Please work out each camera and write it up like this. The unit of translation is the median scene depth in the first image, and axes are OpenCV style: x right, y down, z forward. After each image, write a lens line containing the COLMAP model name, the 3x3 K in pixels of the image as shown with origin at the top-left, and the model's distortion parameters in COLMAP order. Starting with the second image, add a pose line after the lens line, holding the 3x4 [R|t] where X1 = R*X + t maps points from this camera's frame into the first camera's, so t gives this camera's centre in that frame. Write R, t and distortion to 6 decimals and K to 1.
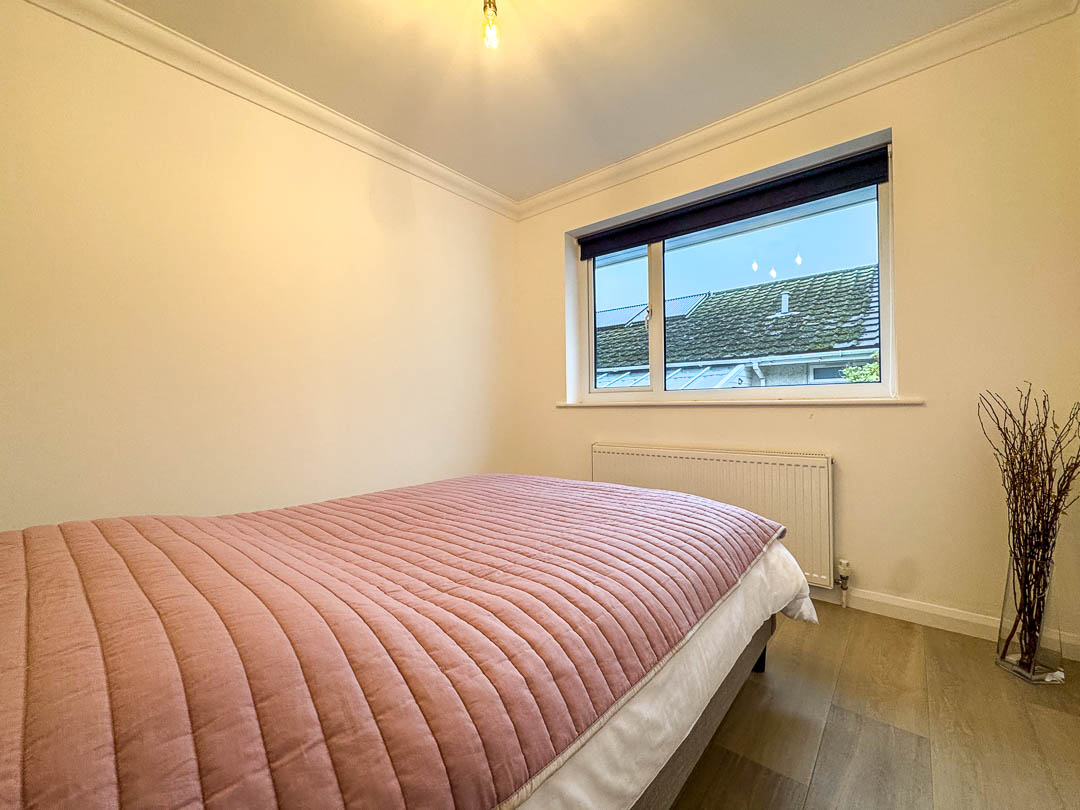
lens RADIAL K [[438.7, 0, 540.0], [0, 438.7, 405.0], [0, 0, 1]] dist [-0.001418, -0.000066]
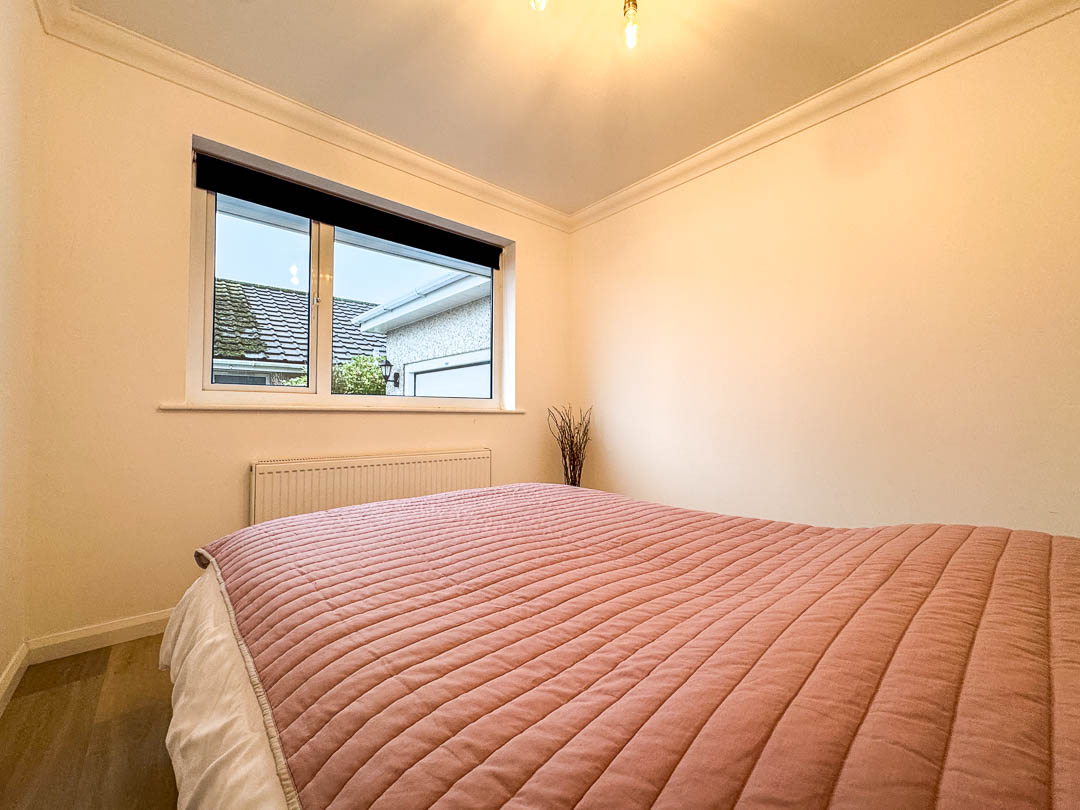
lens RADIAL K [[438.7, 0, 540.0], [0, 438.7, 405.0], [0, 0, 1]] dist [-0.001418, -0.000066]
pose [[0.157597, 0.034292, 0.986908, -0.460609], [-0.009757, 0.999402, -0.033168, 0.011789], [-0.987455, -0.004402, 0.157837, 0.398233]]
